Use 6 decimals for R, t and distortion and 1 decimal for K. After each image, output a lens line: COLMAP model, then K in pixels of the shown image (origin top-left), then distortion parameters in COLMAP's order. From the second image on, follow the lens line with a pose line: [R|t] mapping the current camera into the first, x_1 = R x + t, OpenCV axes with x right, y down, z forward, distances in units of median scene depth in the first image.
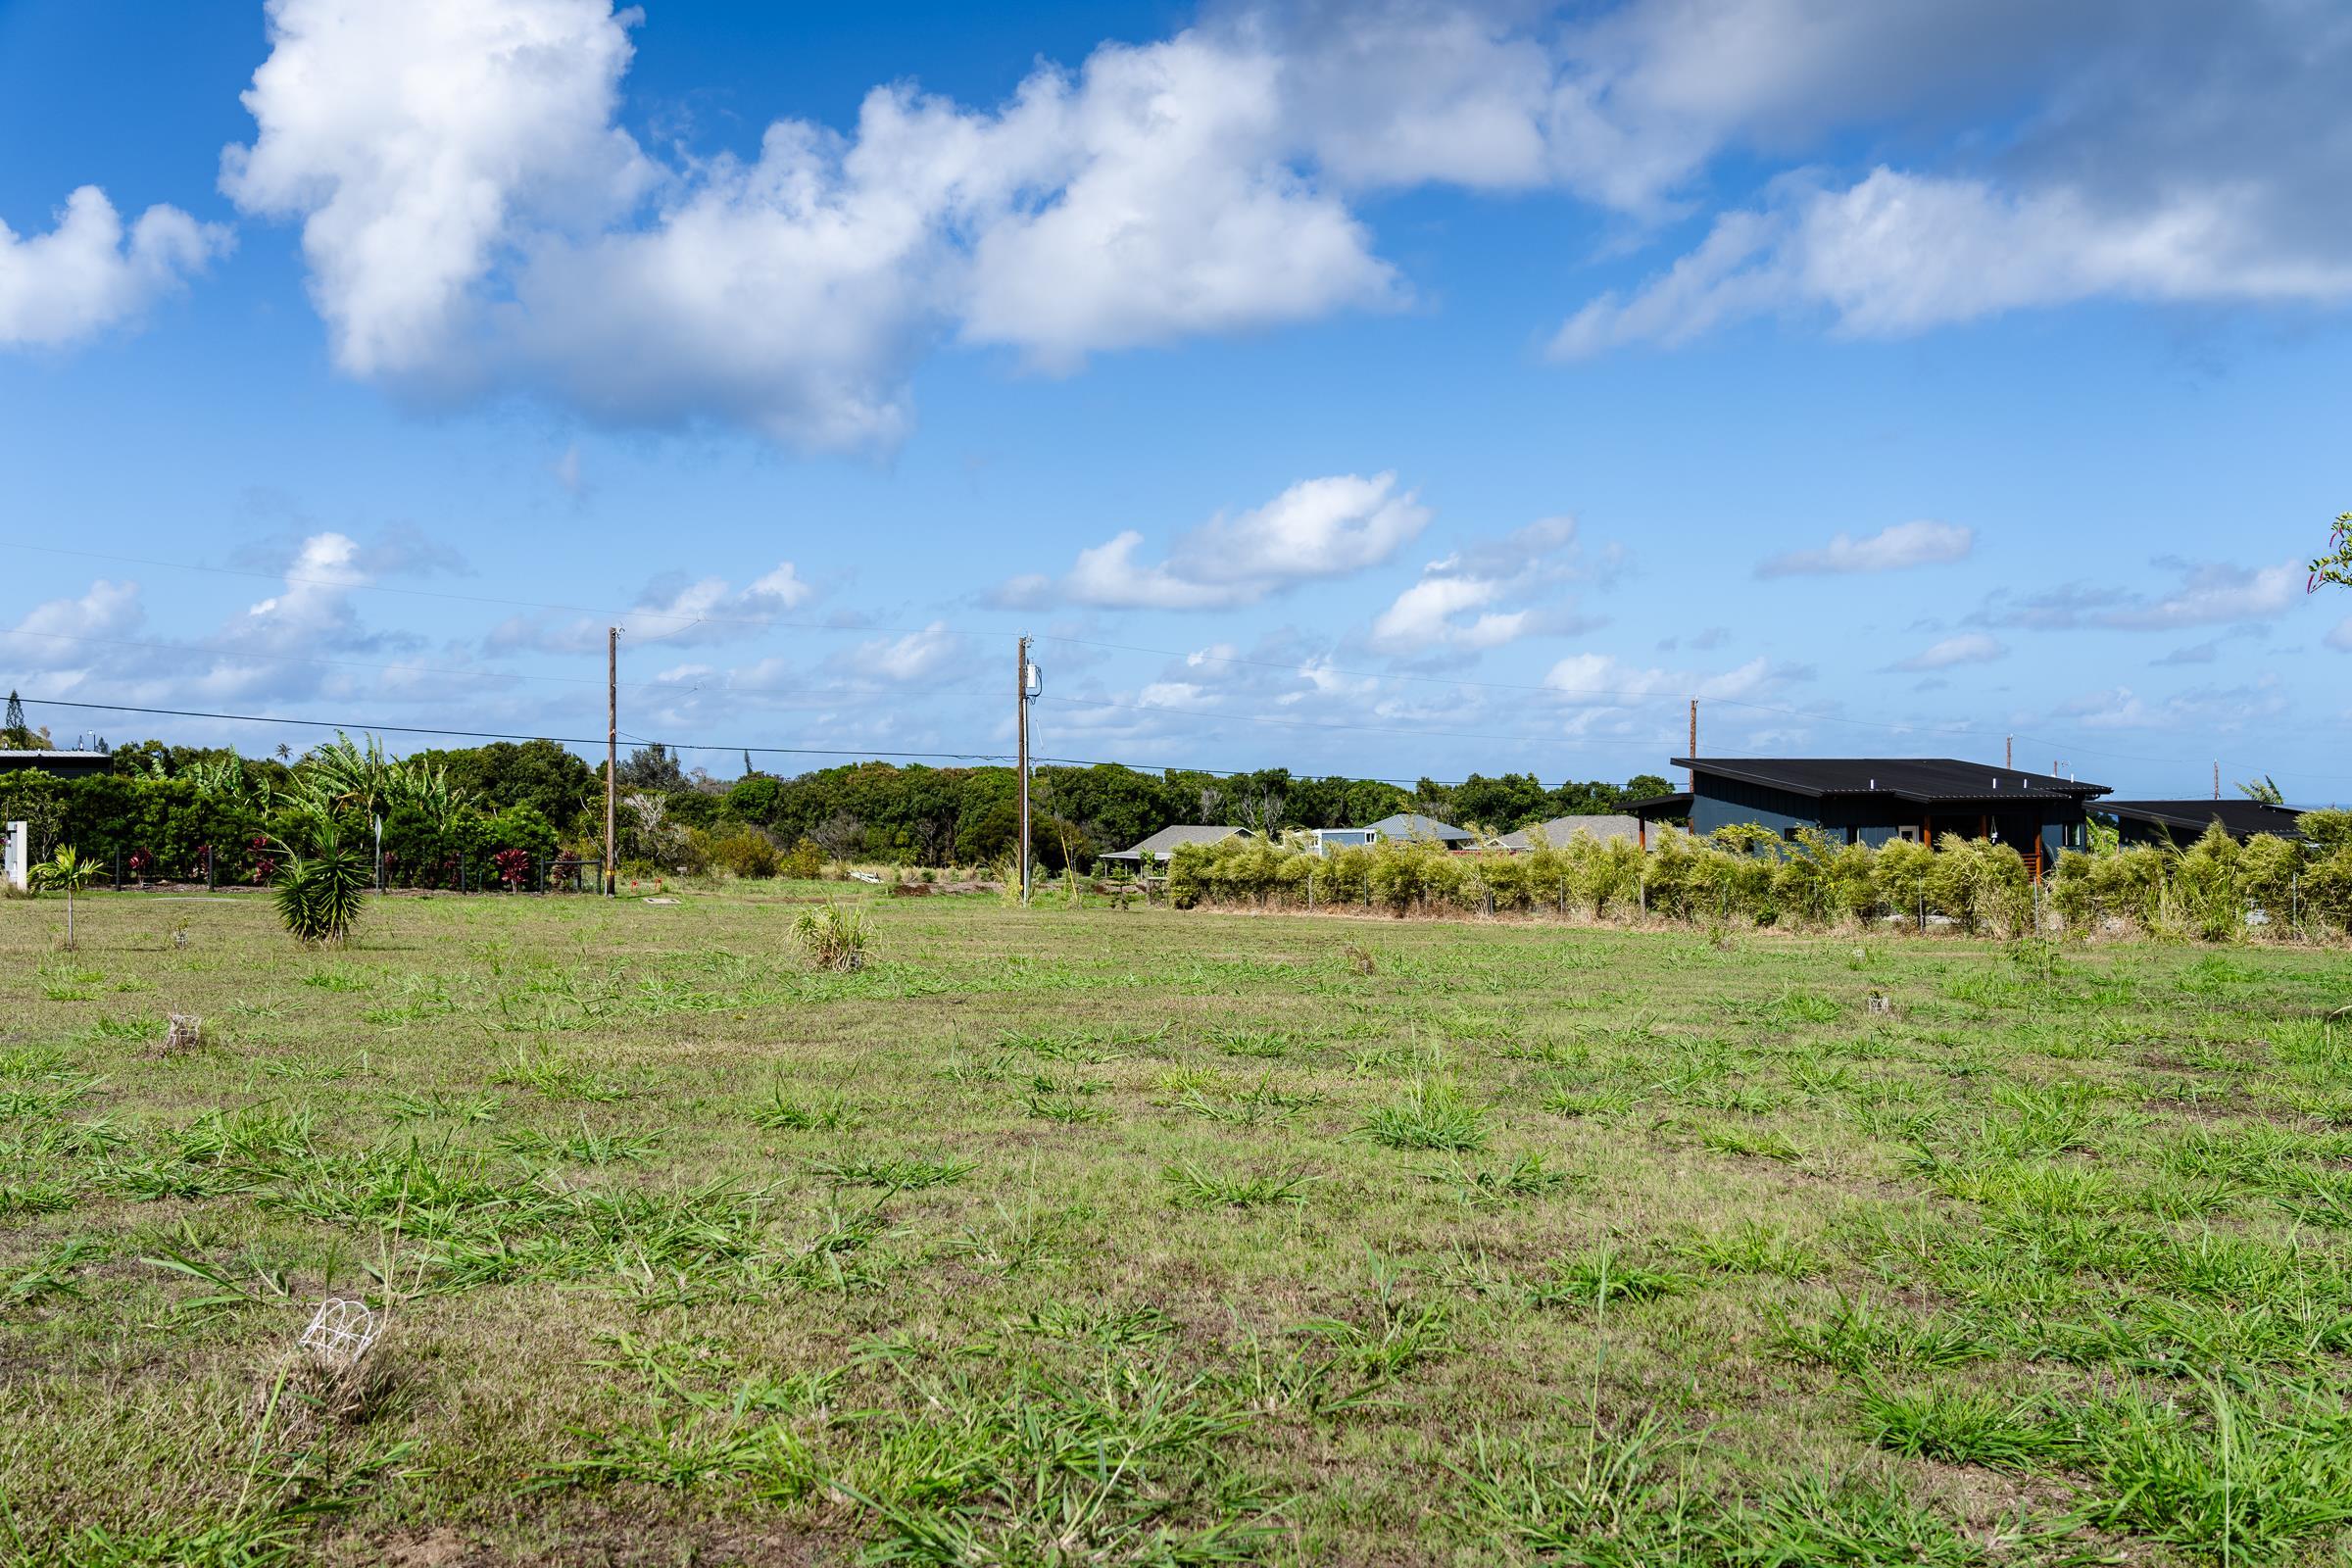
lens RADIAL K [[2111.0, 0, 1177.8], [0, 2111.0, 784.5], [0, 0, 1]] dist [0.049787, 0.006502]
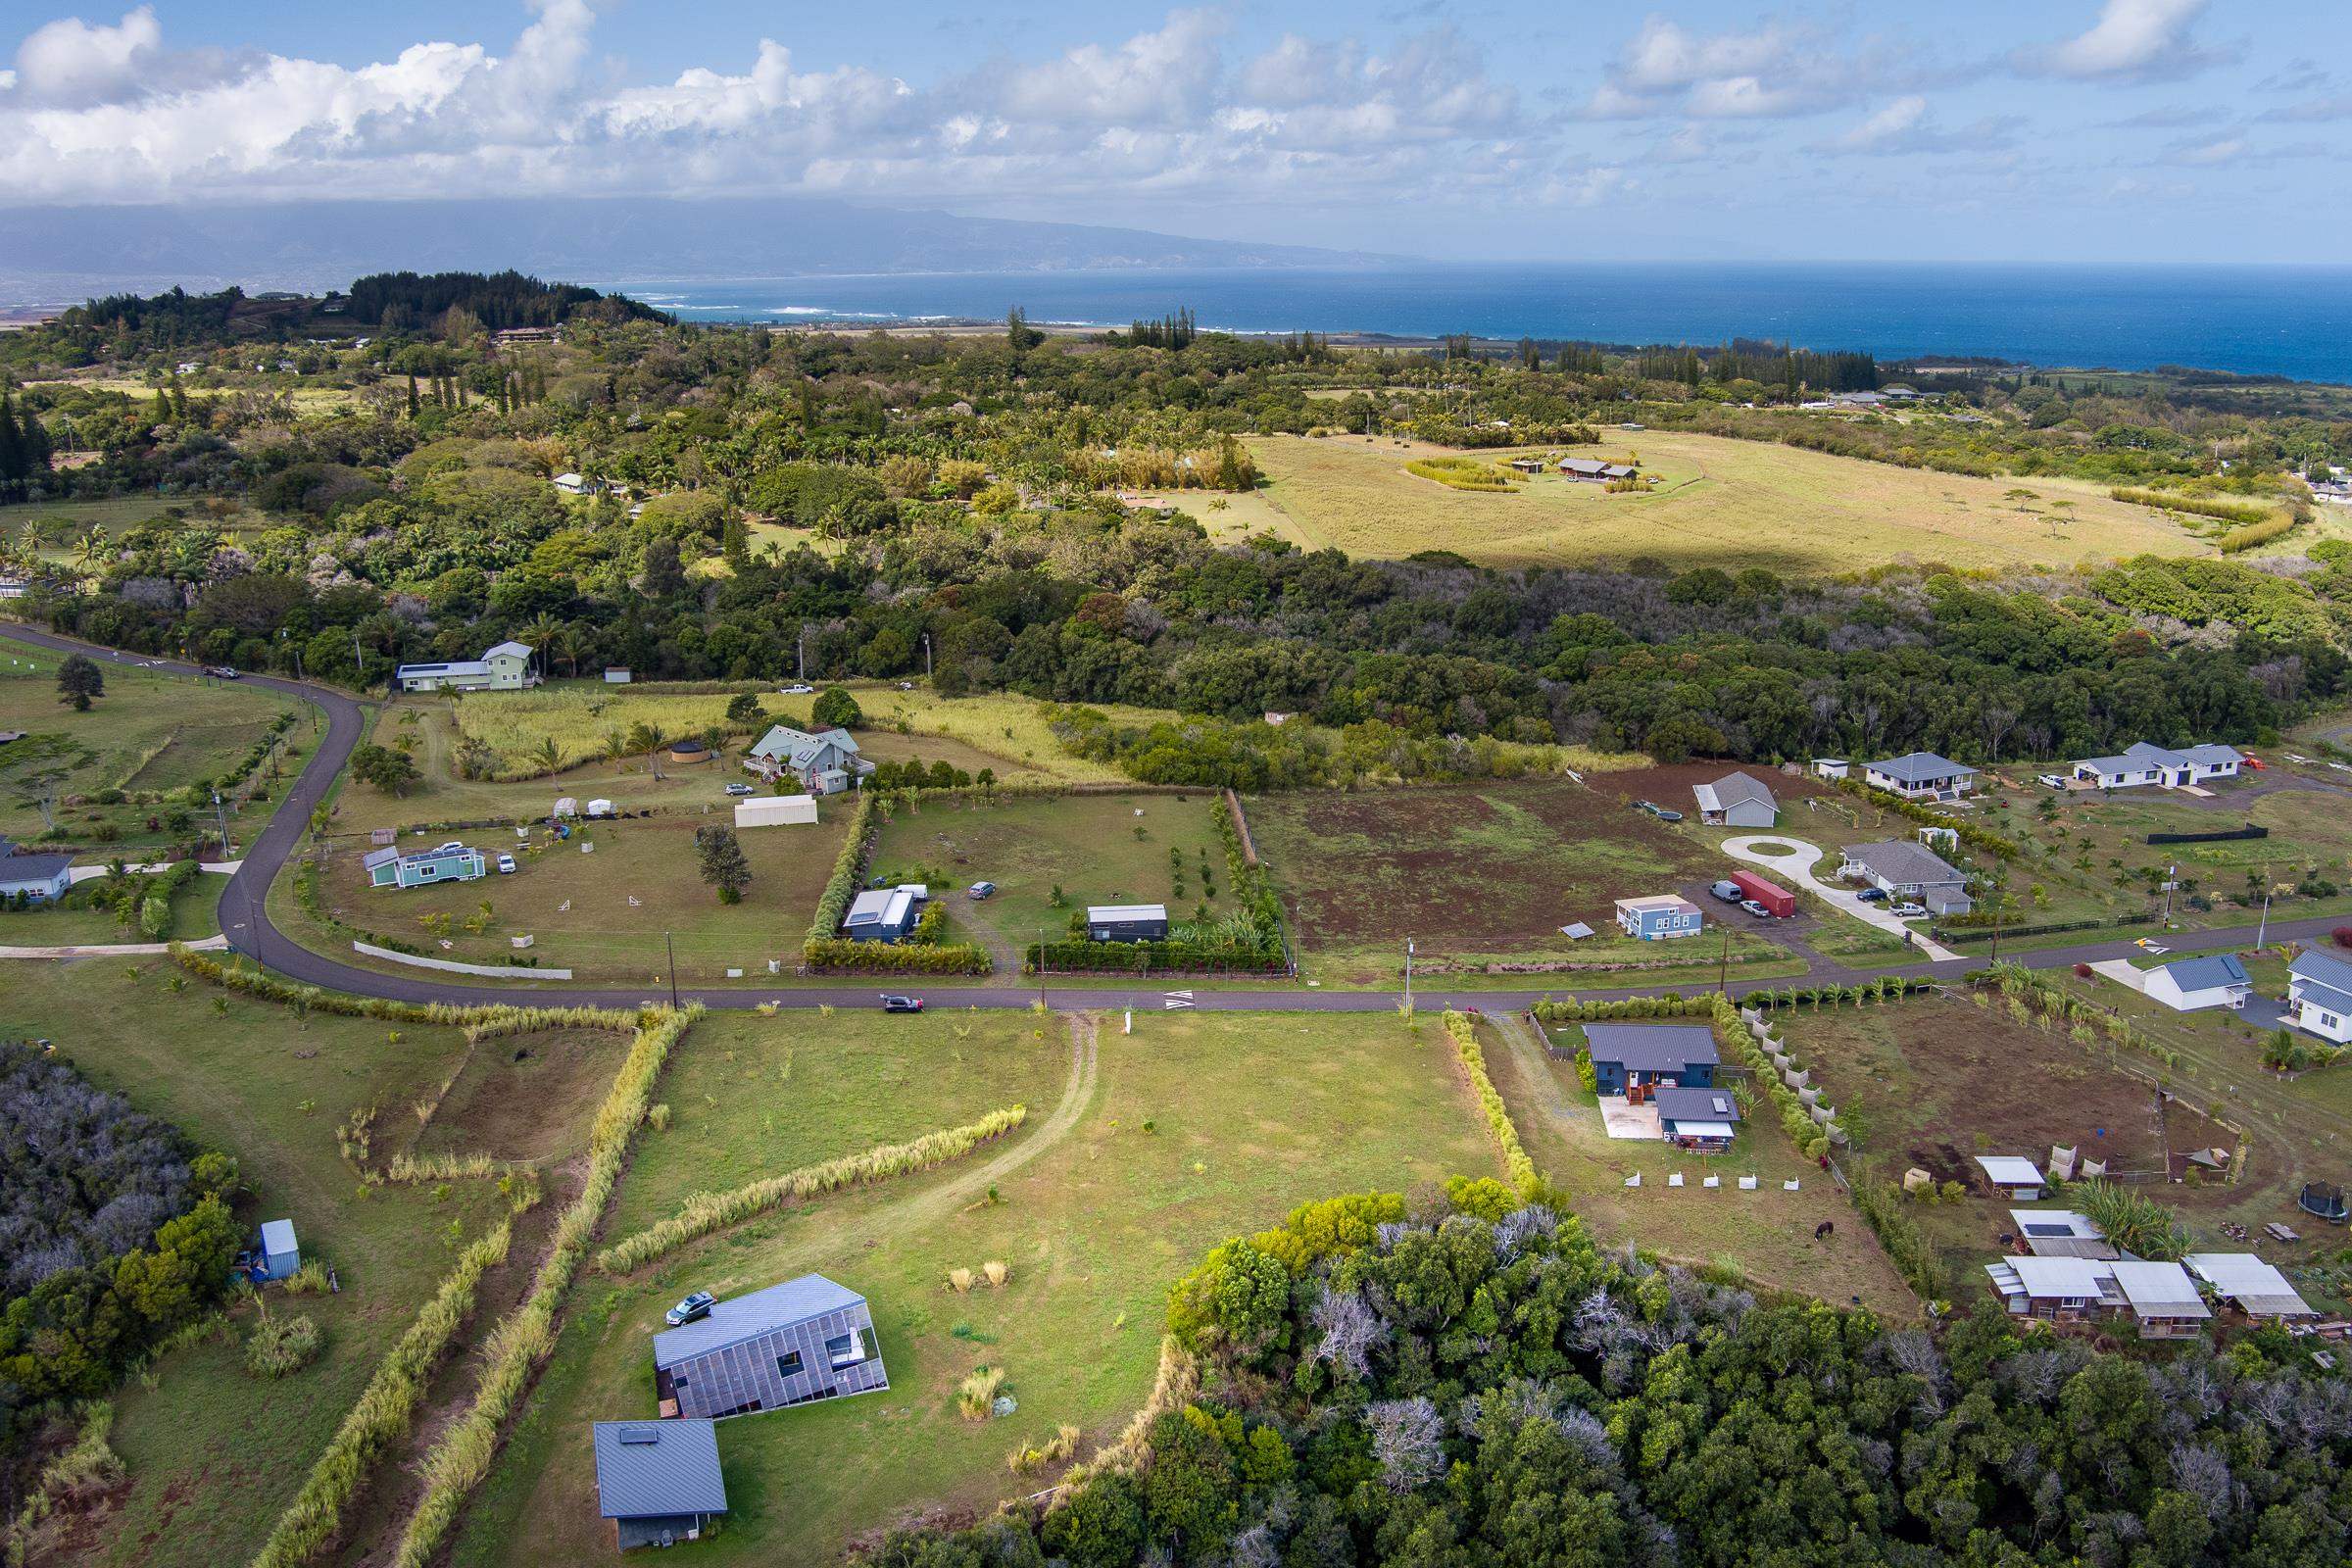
lens RADIAL K [[1915.5, 0, 1172.9], [0, 1915.5, 794.5], [0, 0, 1]] dist [-0.079961, 0.036509]
pose [[0.851415, 0.147003, -0.503470, 1.017202], [0.004851, 0.957671, 0.287823, -1.079795], [0.524470, -0.247499, 0.814663, -1.436470]]
